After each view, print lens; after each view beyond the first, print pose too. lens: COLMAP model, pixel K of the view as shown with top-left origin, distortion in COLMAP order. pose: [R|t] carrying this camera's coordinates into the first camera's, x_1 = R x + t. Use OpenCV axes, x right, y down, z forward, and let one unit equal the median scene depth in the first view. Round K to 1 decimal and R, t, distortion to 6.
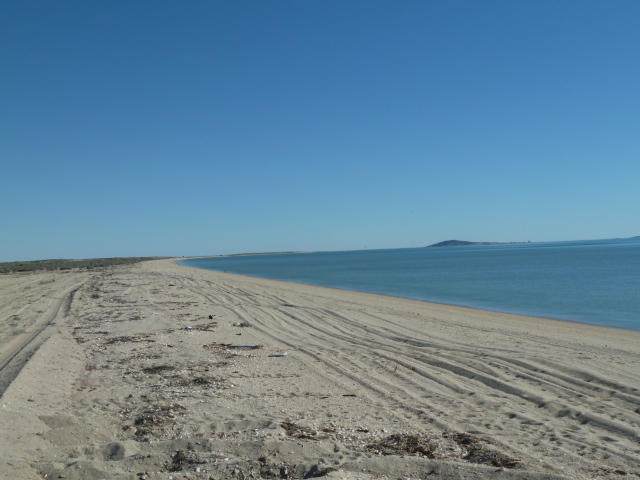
lens RADIAL K [[797.8, 0, 320.0], [0, 797.8, 240.0], [0, 0, 1]] dist [-0.014276, -0.013235]
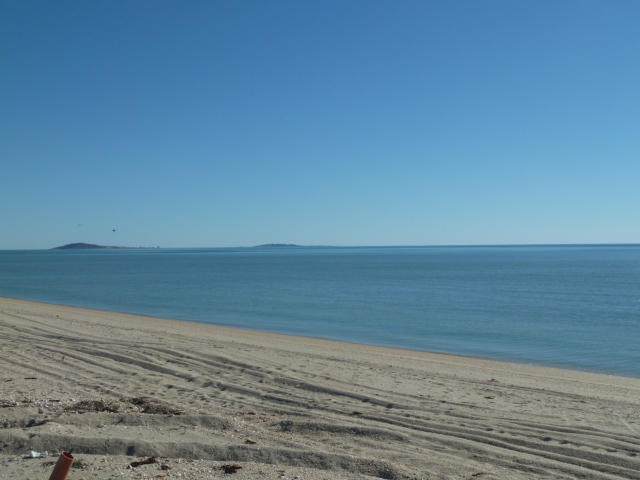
lens RADIAL K [[797.8, 0, 320.0], [0, 797.8, 240.0], [0, 0, 1]] dist [-0.014276, -0.013235]
pose [[0.897099, 0.037159, 0.440264, -0.097871], [-0.034468, 0.999306, -0.014110, -0.004851], [-0.440483, -0.002517, 0.897757, -0.218226]]
